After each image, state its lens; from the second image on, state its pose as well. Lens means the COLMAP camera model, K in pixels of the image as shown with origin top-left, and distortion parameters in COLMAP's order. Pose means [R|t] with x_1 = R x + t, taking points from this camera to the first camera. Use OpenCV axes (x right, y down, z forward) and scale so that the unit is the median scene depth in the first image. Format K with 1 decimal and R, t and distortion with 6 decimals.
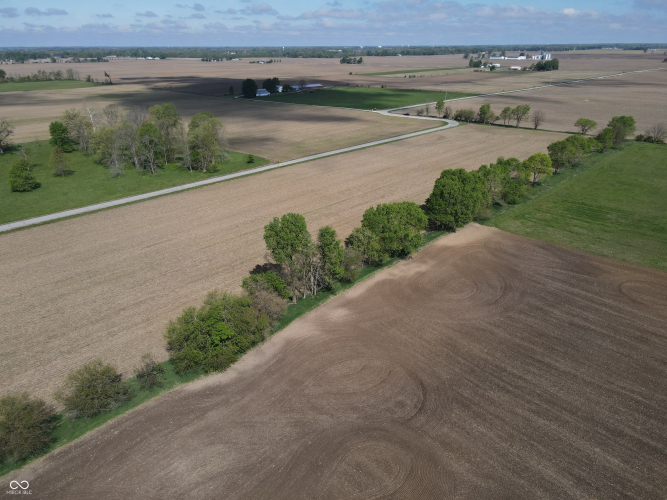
lens RADIAL K [[487.1, 0, 333.4], [0, 487.1, 250.9], [0, 0, 1]] dist [0.014270, 0.004974]
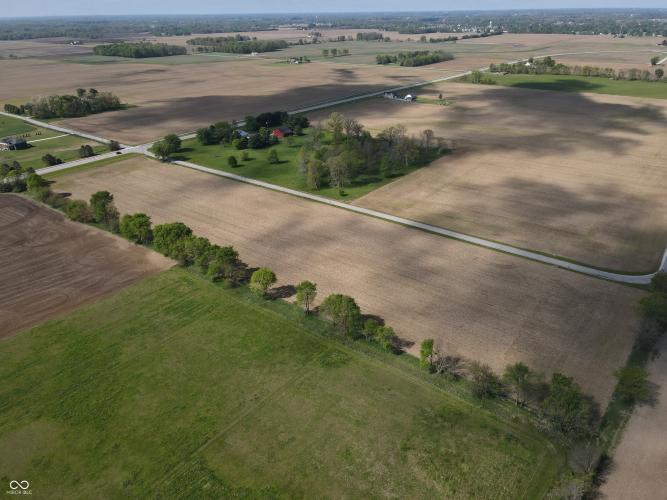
lens RADIAL K [[487.1, 0, 333.9], [0, 487.1, 249.0], [0, 0, 1]] dist [0.014270, 0.004974]
pose [[0.082927, 0.441837, -0.893254, 1.941338], [-0.376964, 0.843648, 0.382303, -0.998978], [0.922508, 0.305021, 0.236518, 1.260888]]
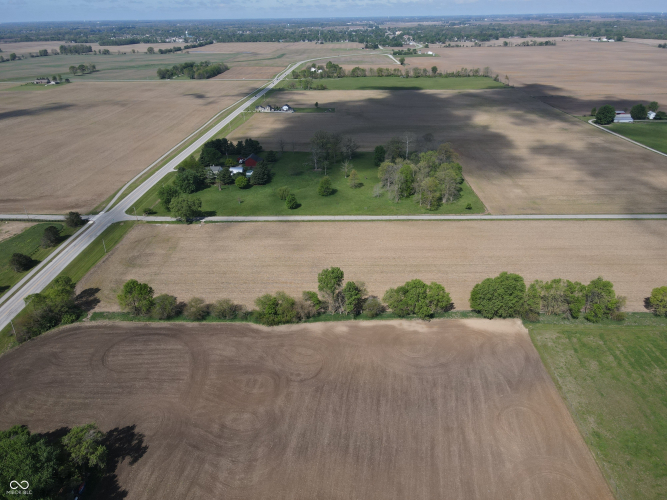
lens RADIAL K [[487.1, 0, 334.8], [0, 487.1, 250.5], [0, 0, 1]] dist [0.014270, 0.004974]
pose [[0.658967, 0.323159, -0.679213, 0.895105], [-0.282871, 0.943185, 0.174314, -0.359660], [0.696955, 0.077263, 0.712940, -0.257066]]
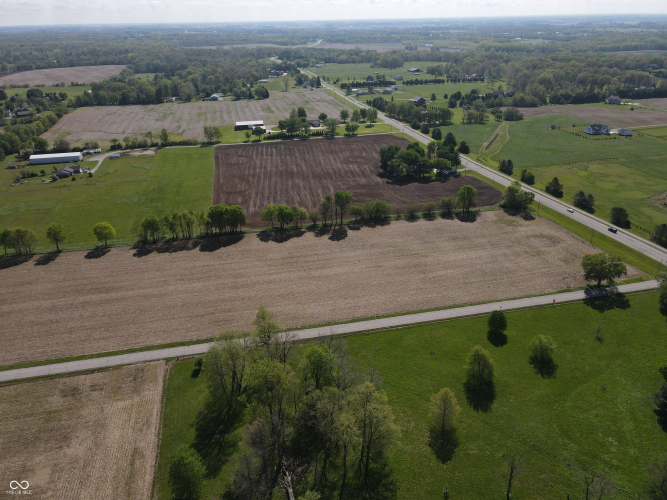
lens RADIAL K [[487.1, 0, 331.4], [0, 487.1, 254.5], [0, 0, 1]] dist [0.014270, 0.004974]
pose [[-0.827443, -0.226127, 0.514008, -1.169666], [0.239983, 0.685146, 0.687738, -1.314397], [-0.507687, 0.692417, -0.512653, 2.051201]]
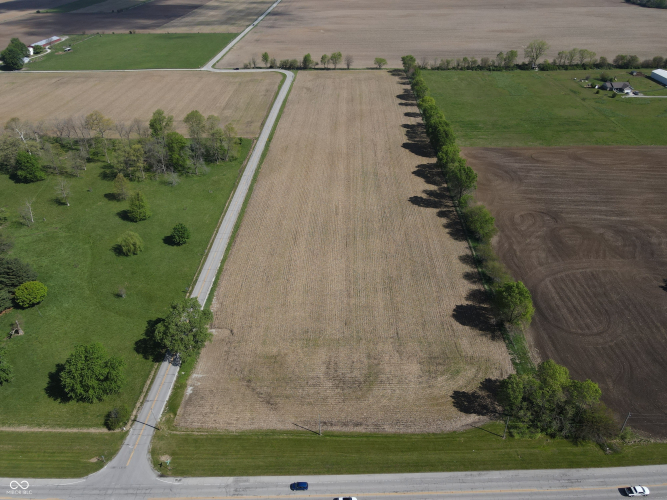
lens RADIAL K [[487.1, 0, 333.5], [0, 487.1, 250.5], [0, 0, 1]] dist [0.014270, 0.004974]
pose [[0.749187, -0.370376, 0.549127, -1.384051], [0.269868, 0.927801, 0.257598, -0.329018], [-0.604889, -0.044797, 0.795049, -0.266280]]
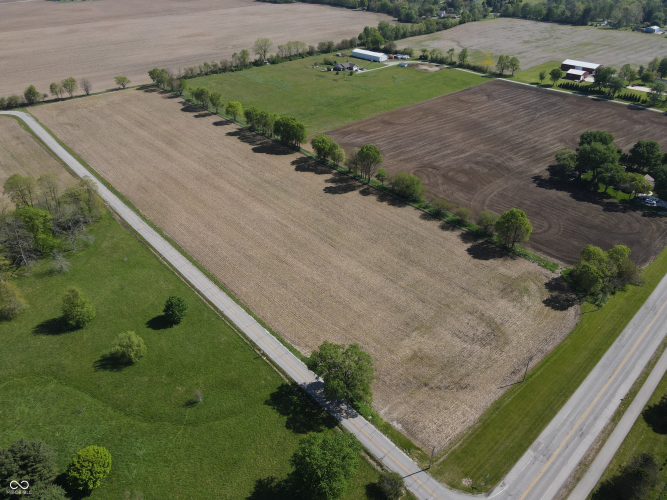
lens RADIAL K [[487.1, 0, 332.9], [0, 487.1, 250.4], [0, 0, 1]] dist [0.014270, 0.004974]
pose [[0.099782, -0.542354, 0.834203, -1.782275], [0.399790, 0.789589, 0.465528, -0.637047], [-0.911159, 0.287055, 0.295615, 0.473246]]
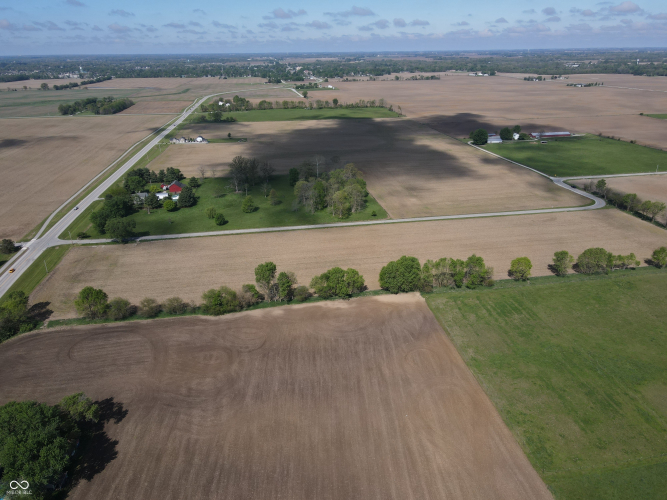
lens RADIAL K [[487.1, 0, 334.4], [0, 487.1, 249.4], [0, 0, 1]] dist [0.014270, 0.004974]
pose [[0.788195, 0.229644, -0.570975, 1.099891], [-0.232441, 0.970137, 0.069315, -0.279099], [0.569842, 0.078085, 0.818036, -0.518163]]
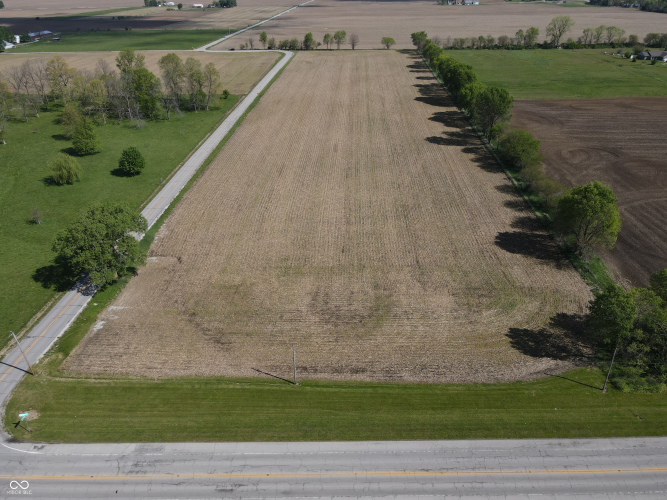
lens RADIAL K [[487.1, 0, 333.4], [0, 487.1, 251.0], [0, 0, 1]] dist [0.014270, 0.004974]
pose [[0.758672, -0.324684, 0.564798, -1.254275], [0.265510, 0.945788, 0.187053, -0.001533], [-0.594913, 0.008048, 0.803750, -0.000047]]
